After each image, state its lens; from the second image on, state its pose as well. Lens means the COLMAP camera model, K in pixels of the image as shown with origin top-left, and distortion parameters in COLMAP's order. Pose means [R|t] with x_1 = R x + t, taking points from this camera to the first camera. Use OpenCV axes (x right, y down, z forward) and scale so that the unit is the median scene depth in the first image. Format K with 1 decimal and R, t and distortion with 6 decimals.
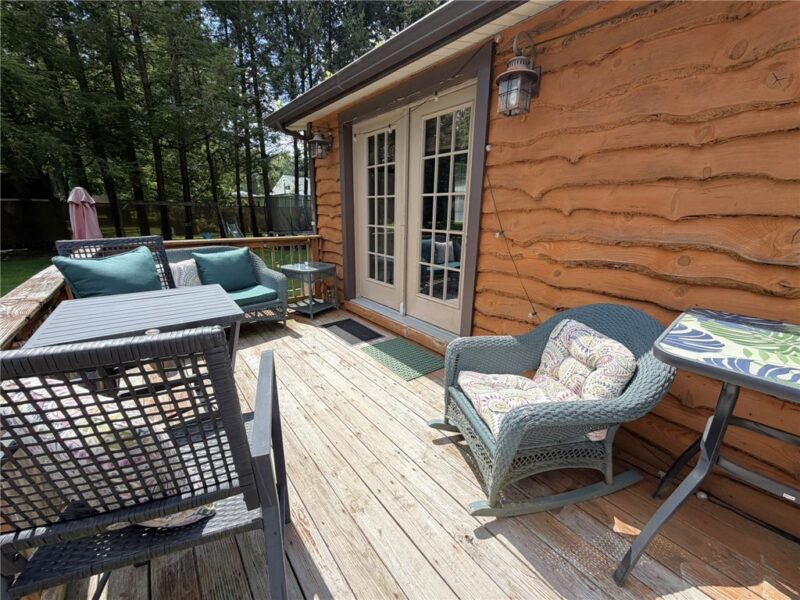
lens RADIAL K [[322.9, 0, 399.6], [0, 322.9, 300.4], [0, 0, 1]] dist [-0.001767, -0.000183]
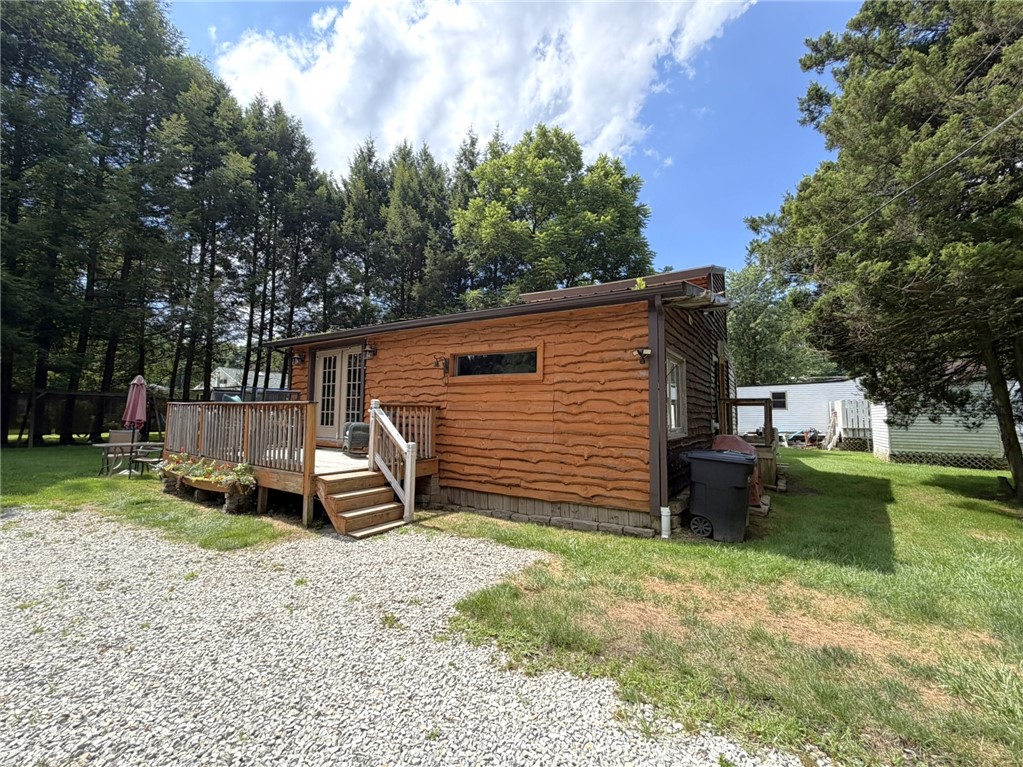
lens RADIAL K [[412.9, 0, 510.9], [0, 412.9, 383.5], [0, 0, 1]] dist [-0.001767, -0.000183]
pose [[0.950272, 0.020658, 0.310734, 0.234478], [0.084975, 0.942734, -0.322539, 0.649166], [-0.299602, 0.332905, 0.894099, -1.776534]]
